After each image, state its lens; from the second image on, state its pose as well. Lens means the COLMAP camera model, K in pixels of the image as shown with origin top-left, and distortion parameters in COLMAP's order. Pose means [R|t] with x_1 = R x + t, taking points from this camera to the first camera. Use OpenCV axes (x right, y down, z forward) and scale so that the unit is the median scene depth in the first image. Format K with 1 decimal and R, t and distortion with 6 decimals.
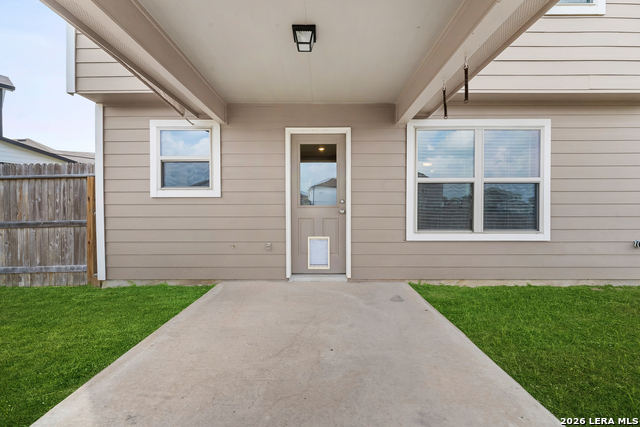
lens RADIAL K [[268.5, 0, 322.7], [0, 268.5, 215.3], [0, 0, 1]] dist [0.000111, -0.000786]
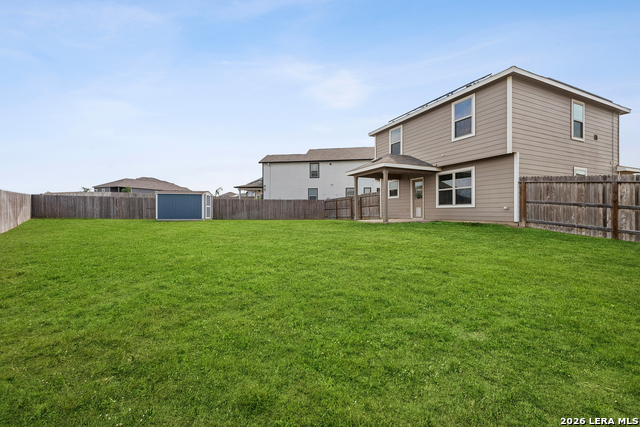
lens RADIAL K [[268.5, 0, 319.3], [0, 268.5, 212.0], [0, 0, 1]] dist [0.000111, -0.000786]
pose [[0.418267, 0.000774, -0.908324, 2.830296], [-0.005006, 0.999986, -0.001452, 0.159423], [0.908310, 0.005154, 0.418265, -1.813719]]
